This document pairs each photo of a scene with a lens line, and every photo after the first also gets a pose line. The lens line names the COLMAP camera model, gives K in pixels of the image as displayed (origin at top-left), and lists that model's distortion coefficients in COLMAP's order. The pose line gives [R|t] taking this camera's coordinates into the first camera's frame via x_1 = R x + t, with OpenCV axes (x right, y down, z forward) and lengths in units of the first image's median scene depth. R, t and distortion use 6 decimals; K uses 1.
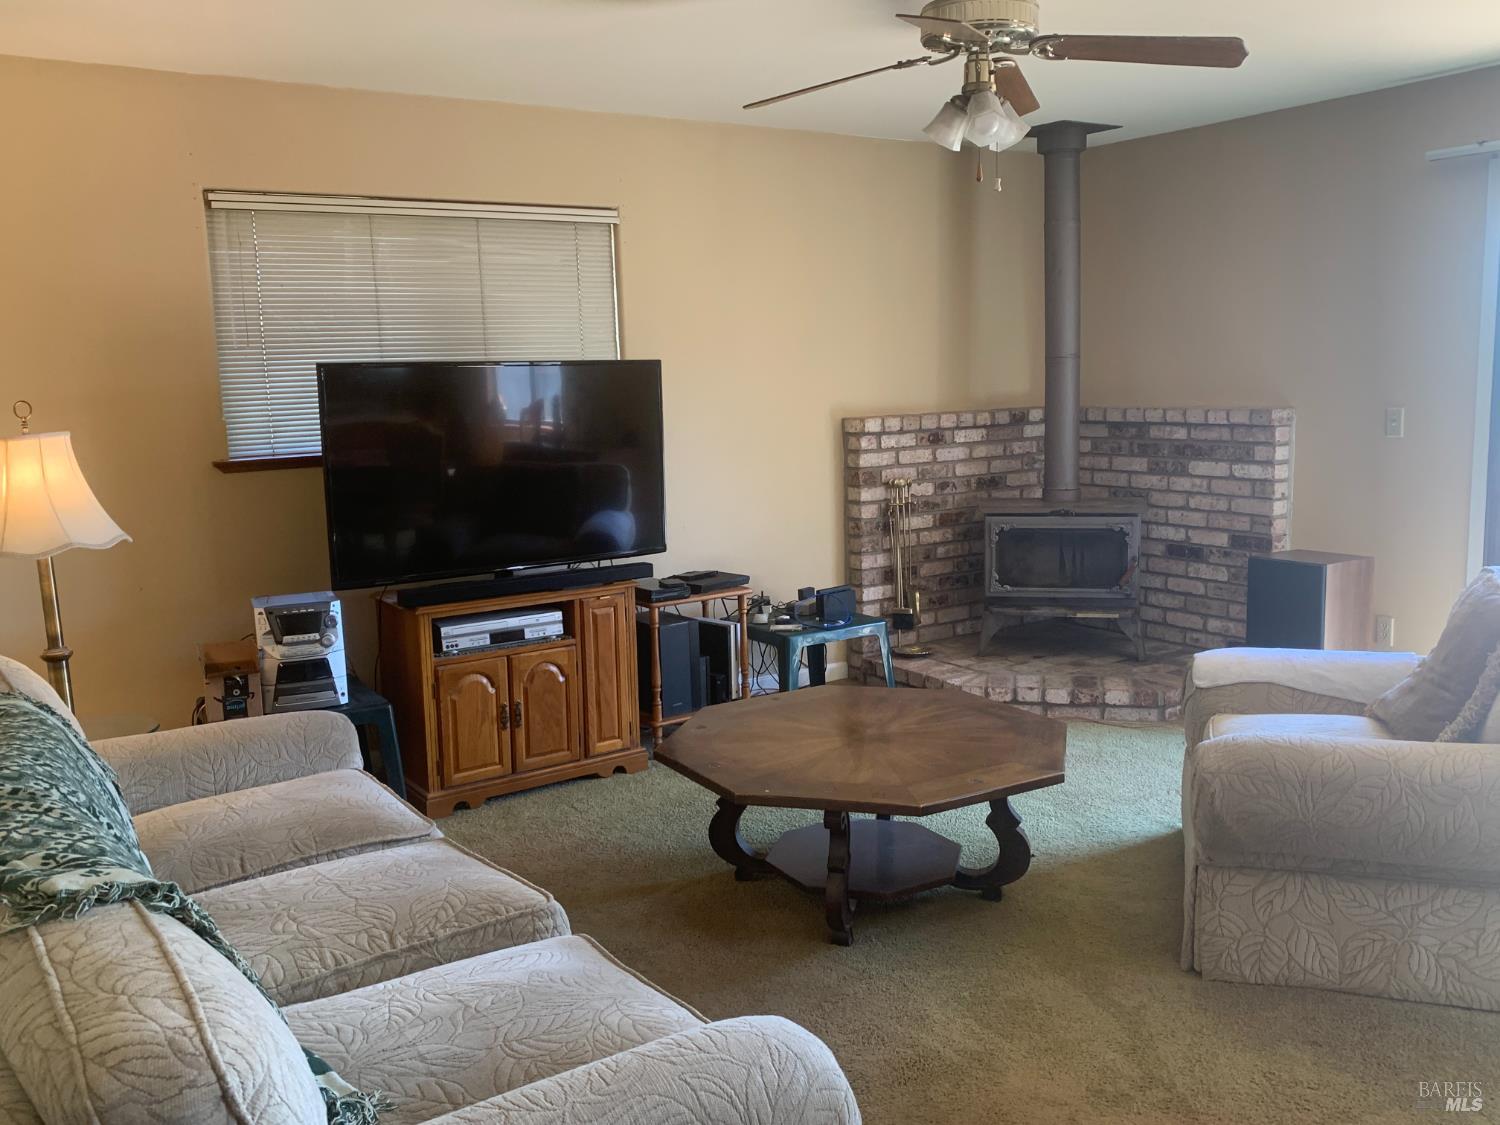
lens RADIAL K [[1281.3, 0, 750.0], [0, 1281.3, 562.5], [0, 0, 1]] dist [0.001467, -0.003767]
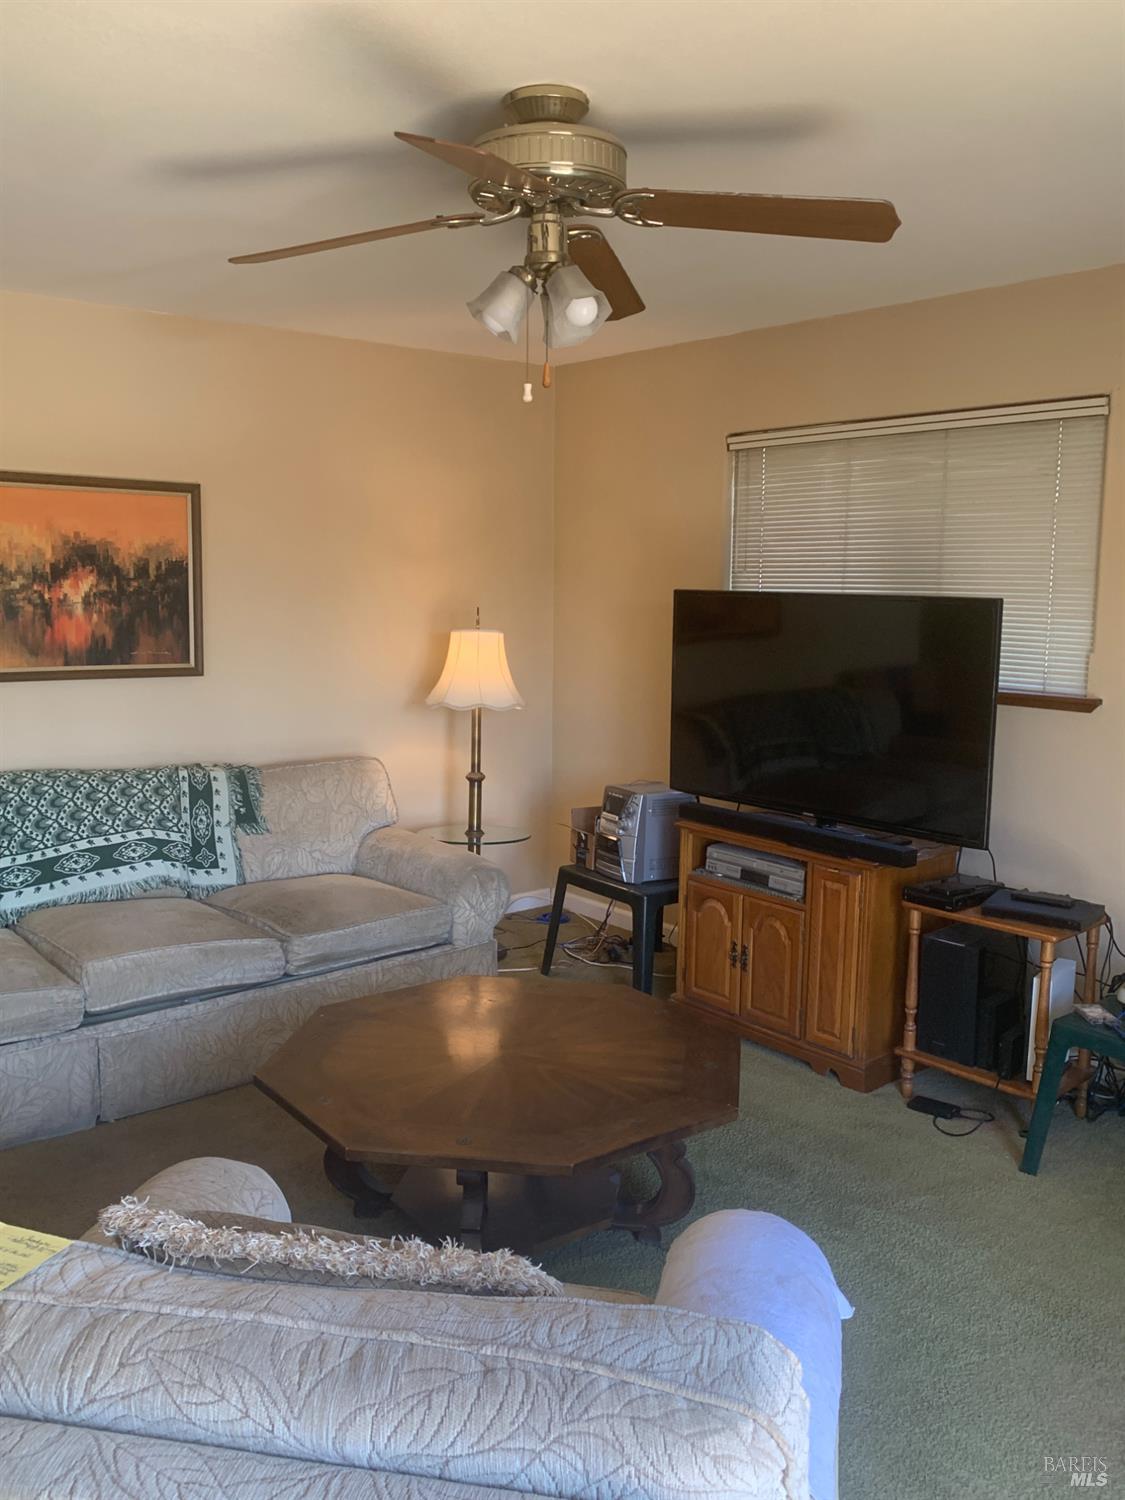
lens RADIAL K [[1281.3, 0, 562.5], [0, 1281.3, 750.0], [0, 0, 1]] dist [0.001467, -0.003767]
pose [[0.091133, 0.169844, -0.981248, 0.714933], [-0.158980, 0.975192, 0.154030, -0.158243], [0.983067, 0.141962, 0.115874, 0.718626]]
